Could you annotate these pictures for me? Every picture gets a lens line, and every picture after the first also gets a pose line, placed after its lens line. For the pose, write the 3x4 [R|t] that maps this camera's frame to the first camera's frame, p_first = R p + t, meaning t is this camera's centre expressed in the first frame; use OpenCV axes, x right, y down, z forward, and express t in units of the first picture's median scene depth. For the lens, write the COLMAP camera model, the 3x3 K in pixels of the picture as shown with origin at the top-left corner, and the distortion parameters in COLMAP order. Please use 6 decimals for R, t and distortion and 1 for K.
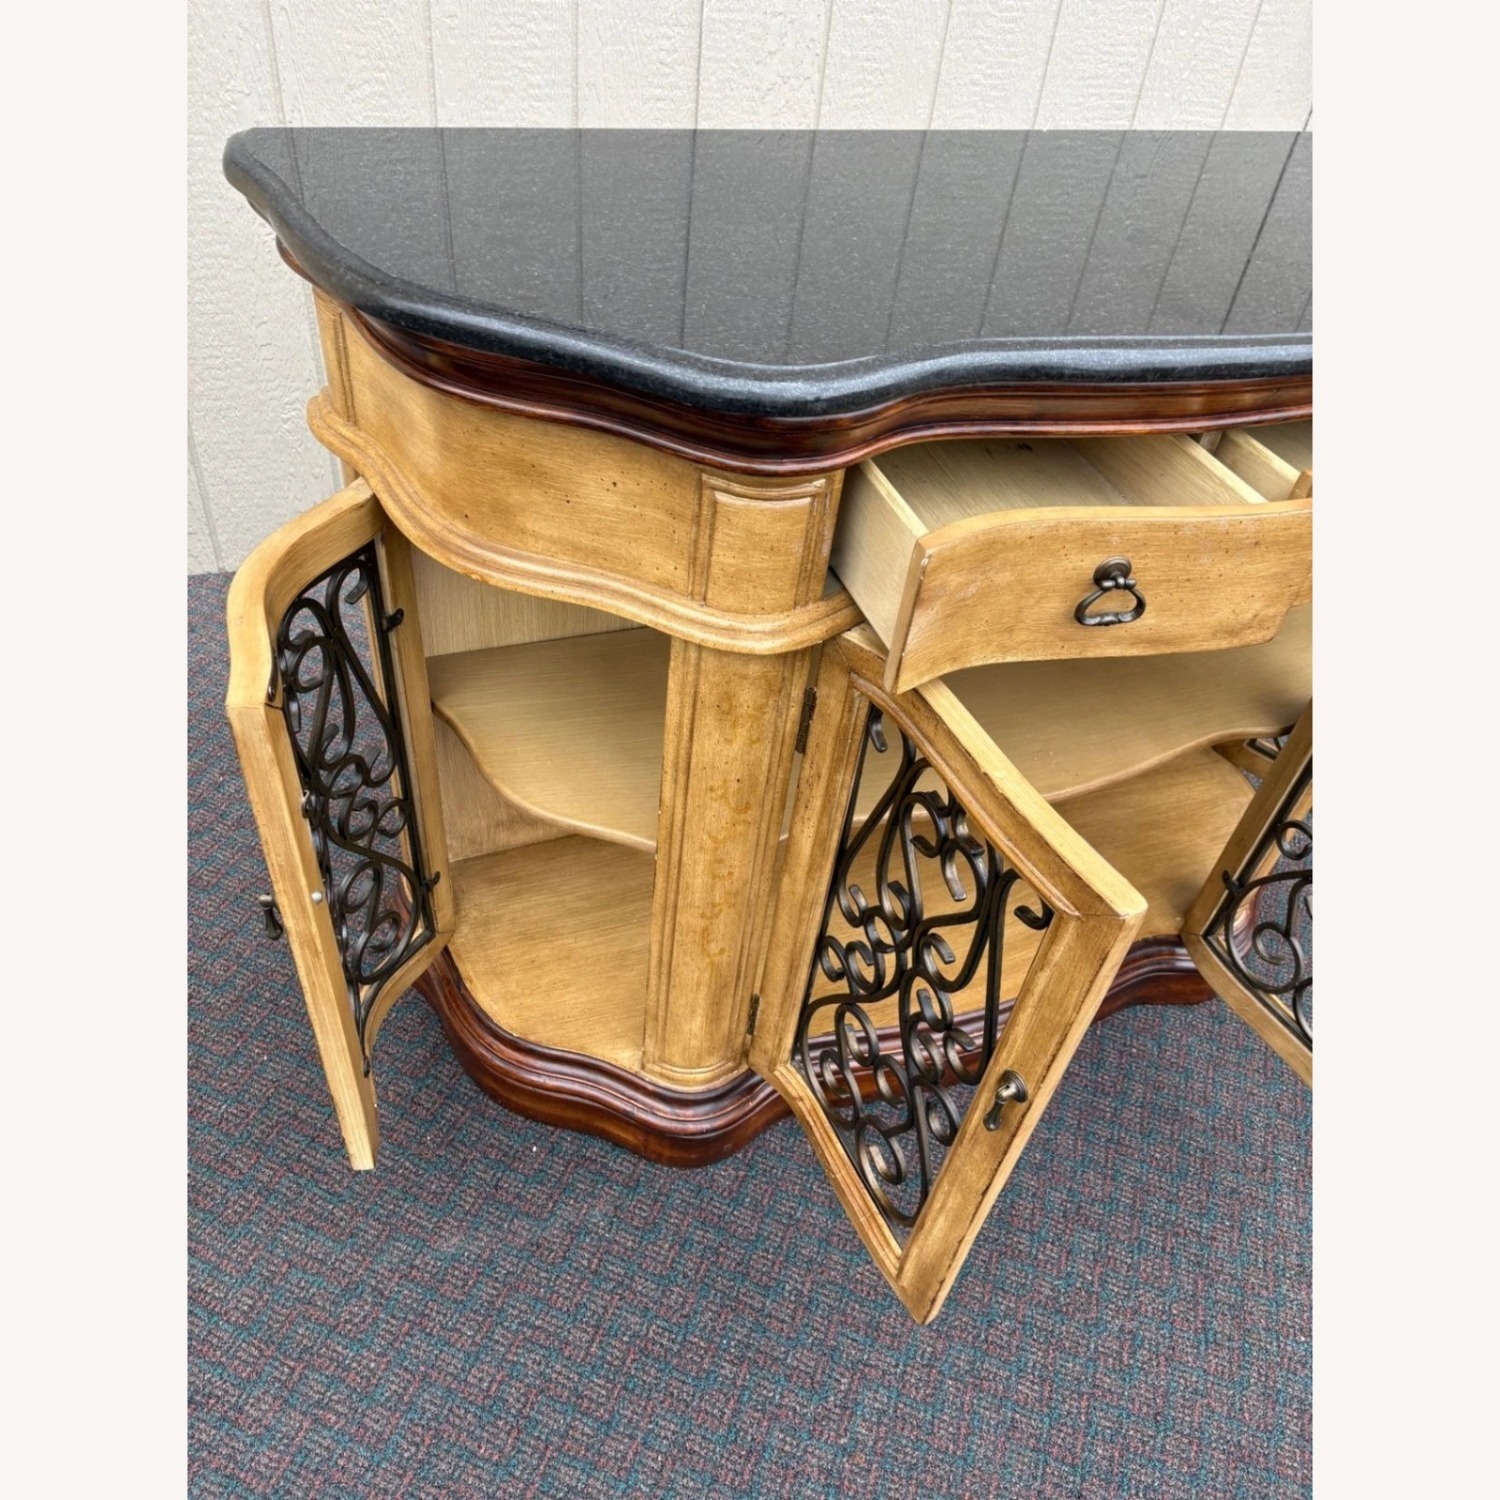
lens RADIAL K [[1152.5, 0, 756.9], [0, 1152.5, 752.0], [0, 0, 1]] dist [0.053630, -0.074792]
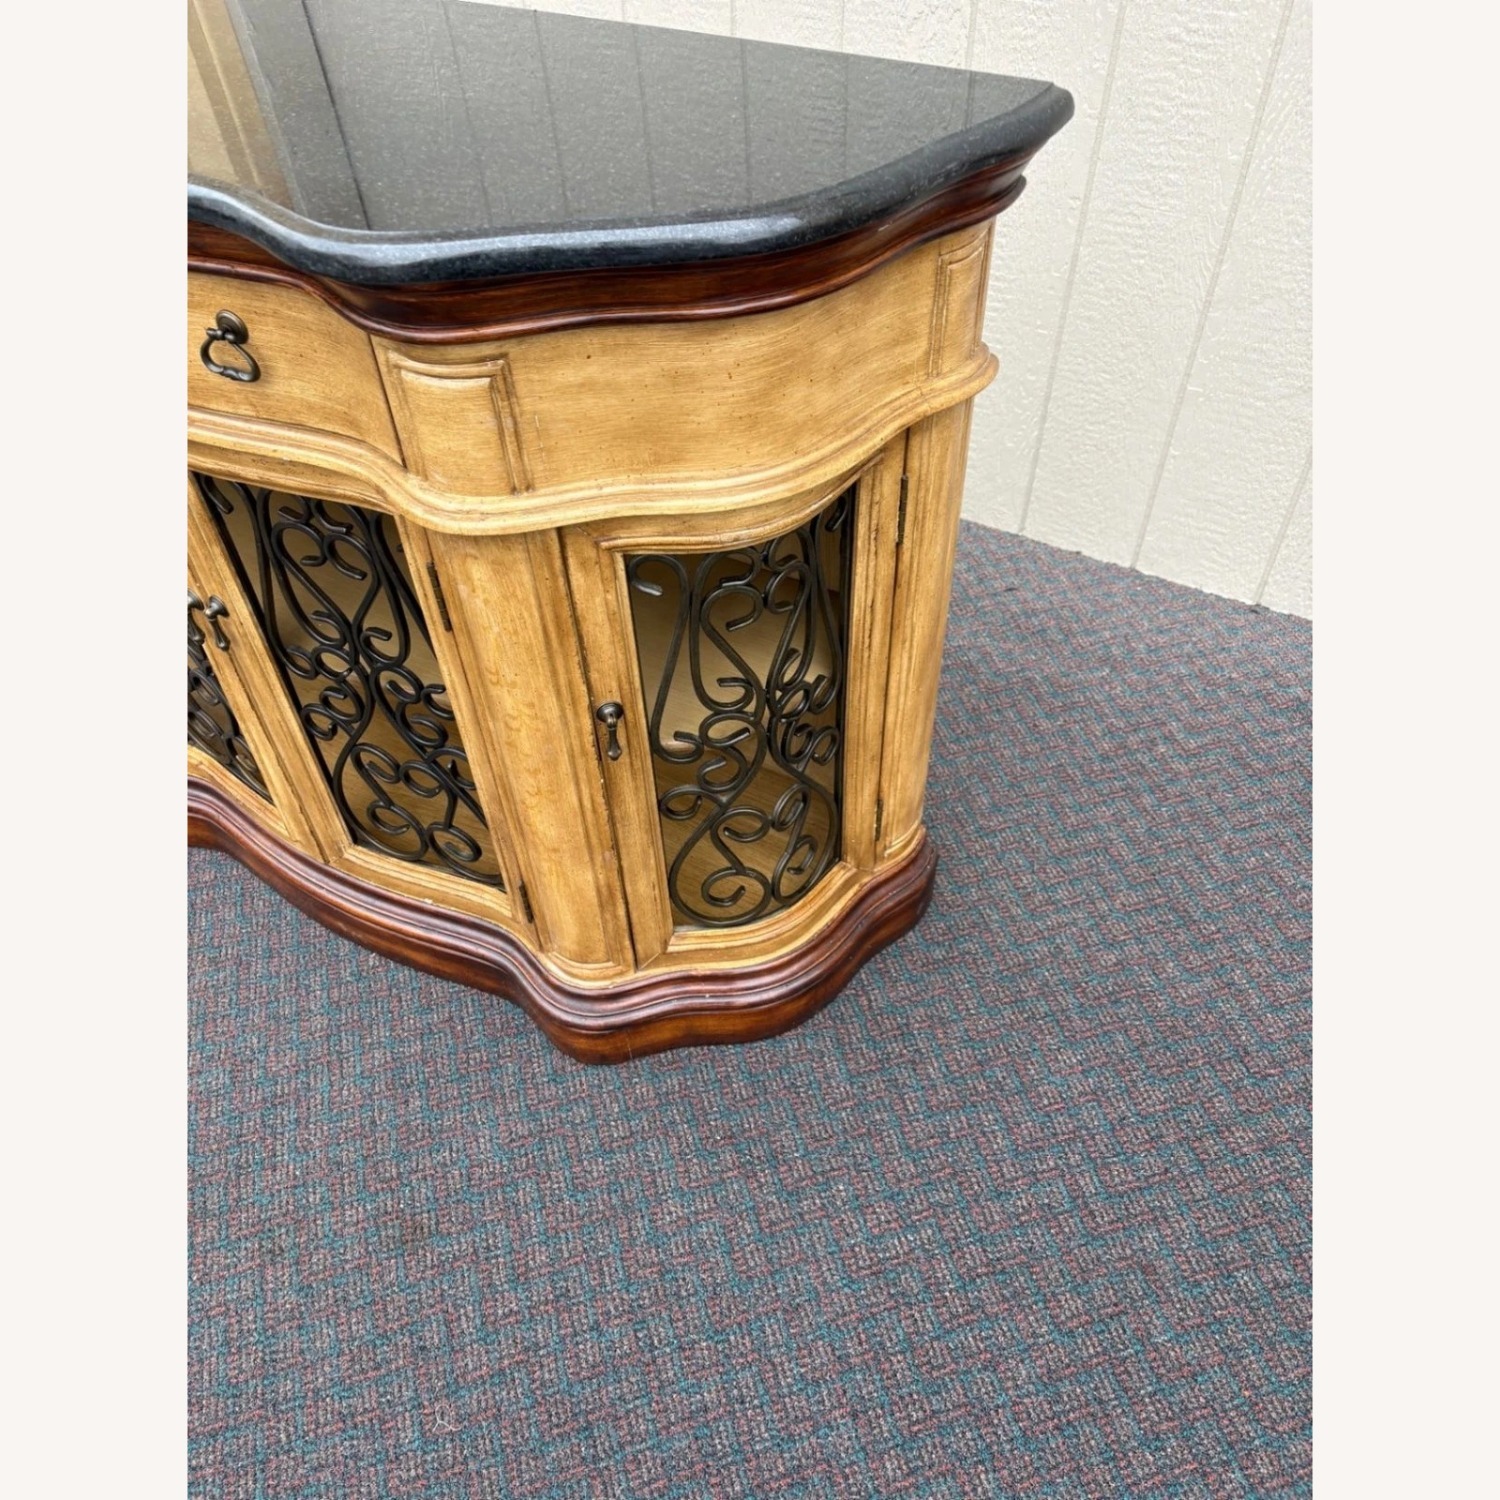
lens RADIAL K [[1152.5, 0, 763.0], [0, 1152.5, 761.7], [0, 0, 1]] dist [0.053630, -0.074792]
pose [[0.610338, 0.475219, -0.633762, 1.163010], [-0.472998, 0.860410, 0.189652, -0.265063], [0.635421, 0.184016, 0.749919, 0.500946]]
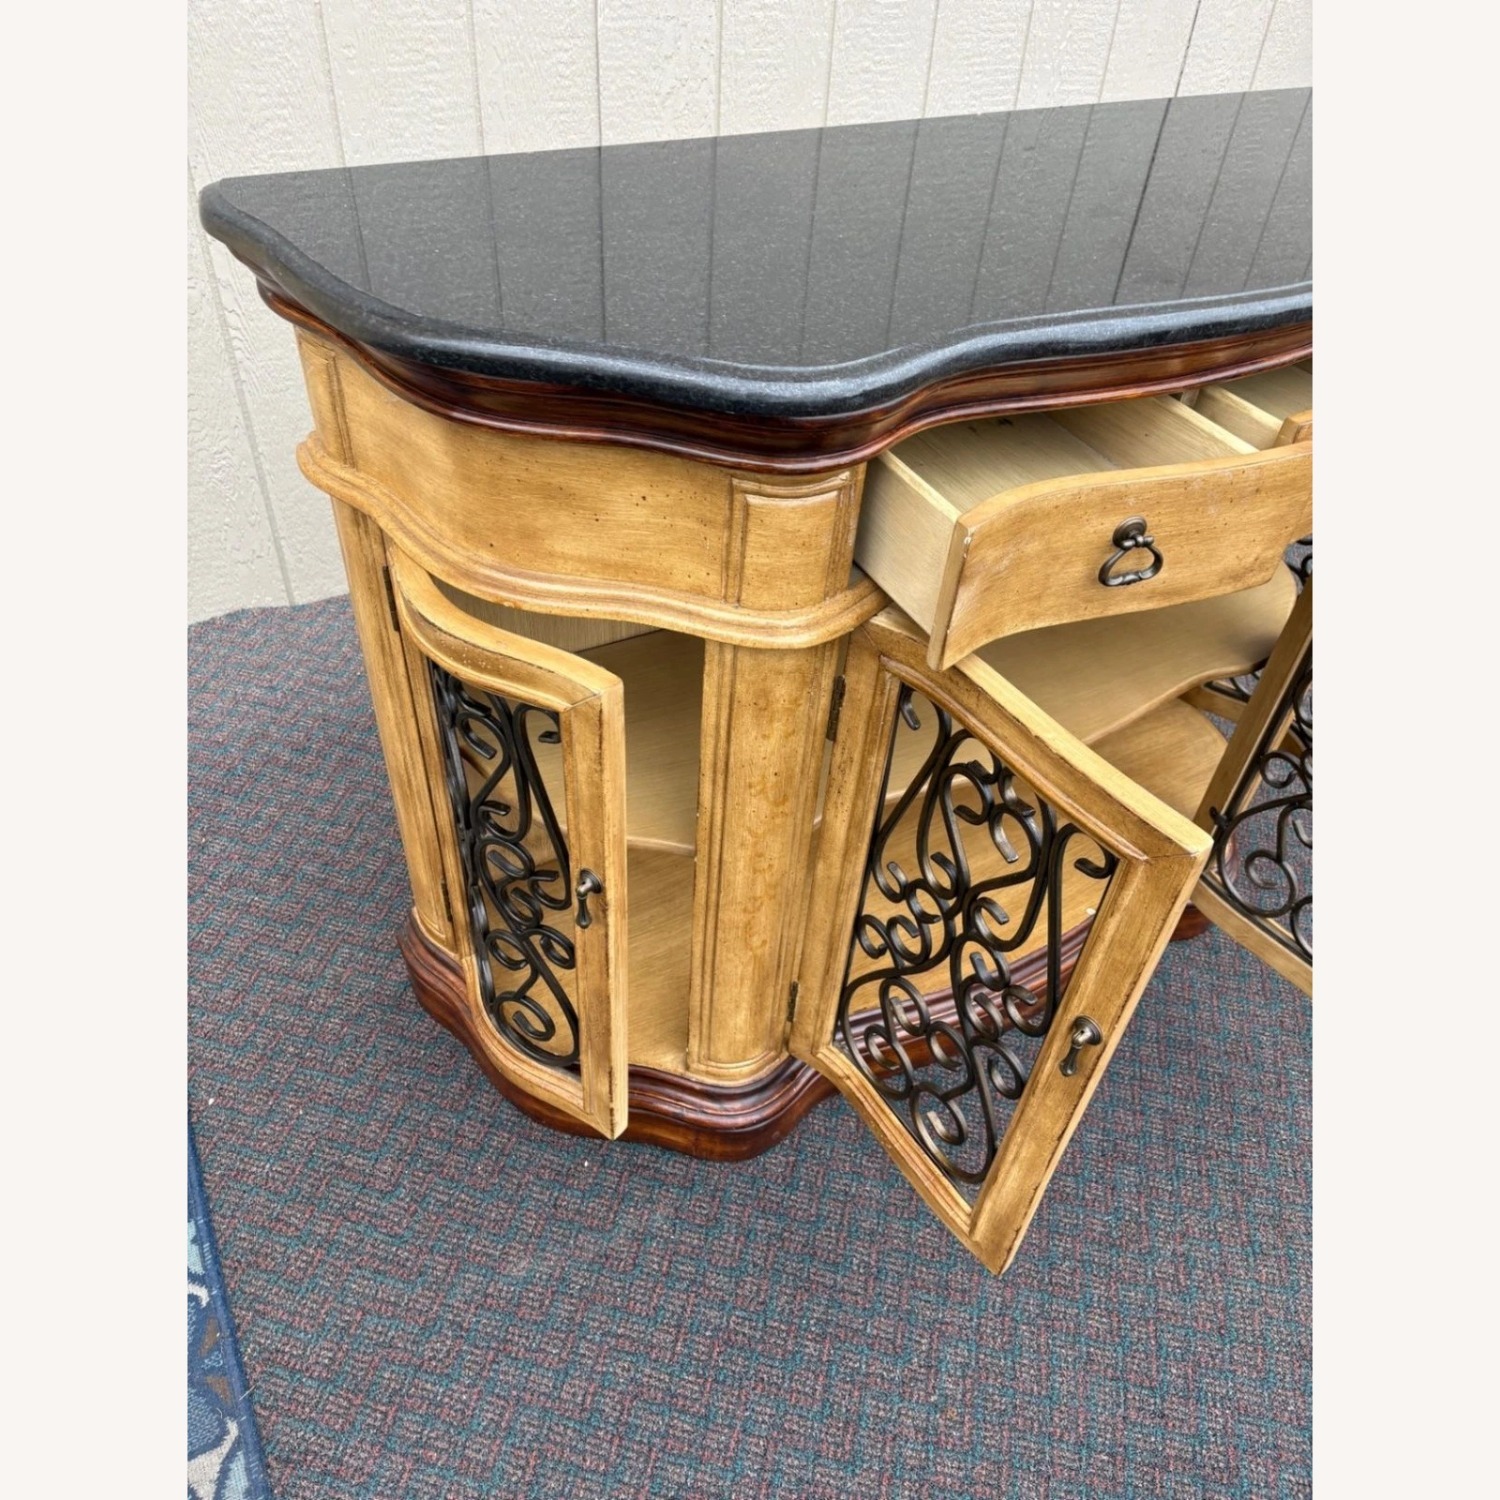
lens RADIAL K [[1152.5, 0, 750.3], [0, 1152.5, 758.6], [0, 0, 1]] dist [0.053630, -0.074792]
pose [[0.990654, -0.119068, 0.066546, -0.080053], [0.118547, 0.992879, 0.011740, -0.002718], [-0.067470, -0.003741, 0.997714, -0.015484]]
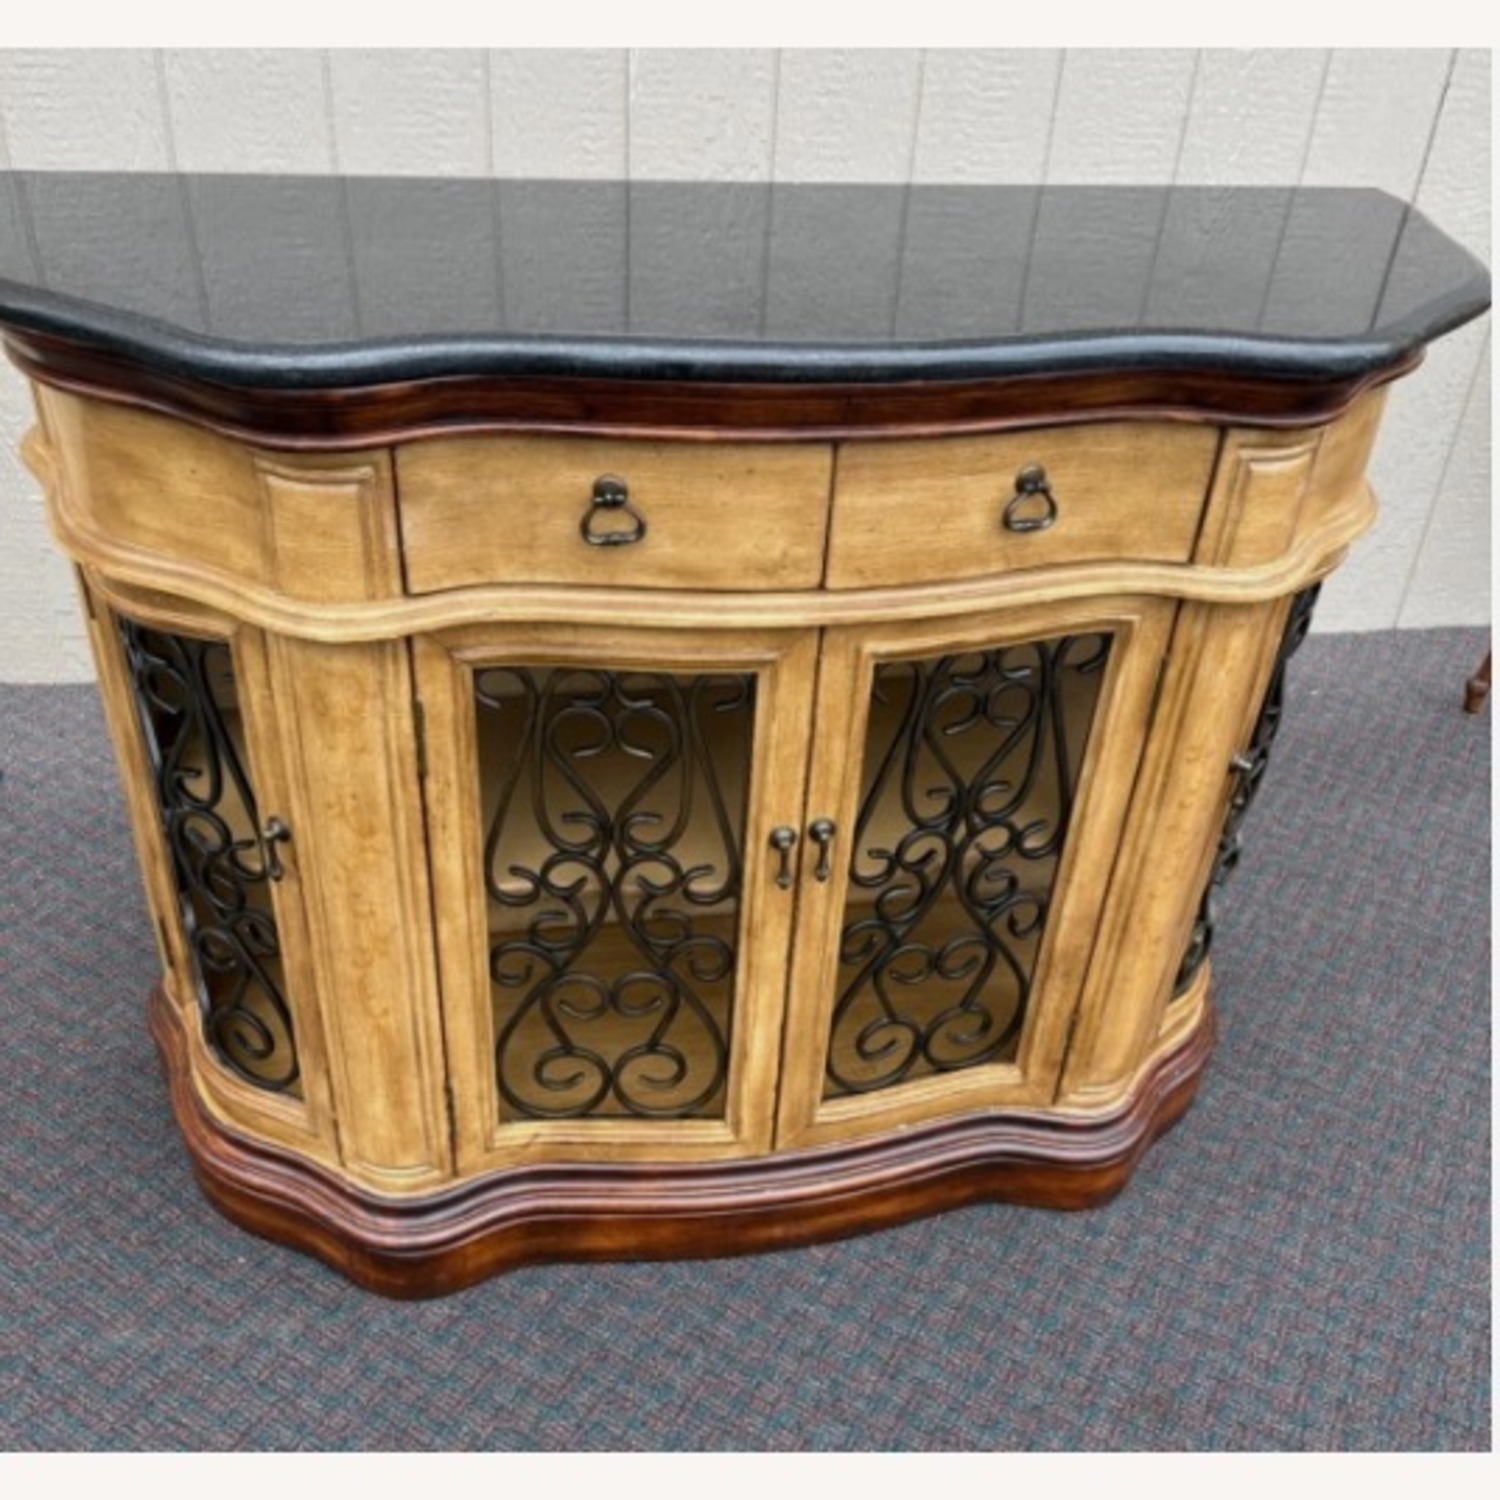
lens RADIAL K [[1540.7, 0, 748.5], [0, 1540.7, 899.0], [0, 0, 1]] dist [0.014353, 0.000000]
pose [[0.983535, 0.063040, -0.169365, 0.408956], [-0.081979, 0.990846, -0.107257, 0.169218], [0.161053, 0.119375, 0.979700, -0.162387]]
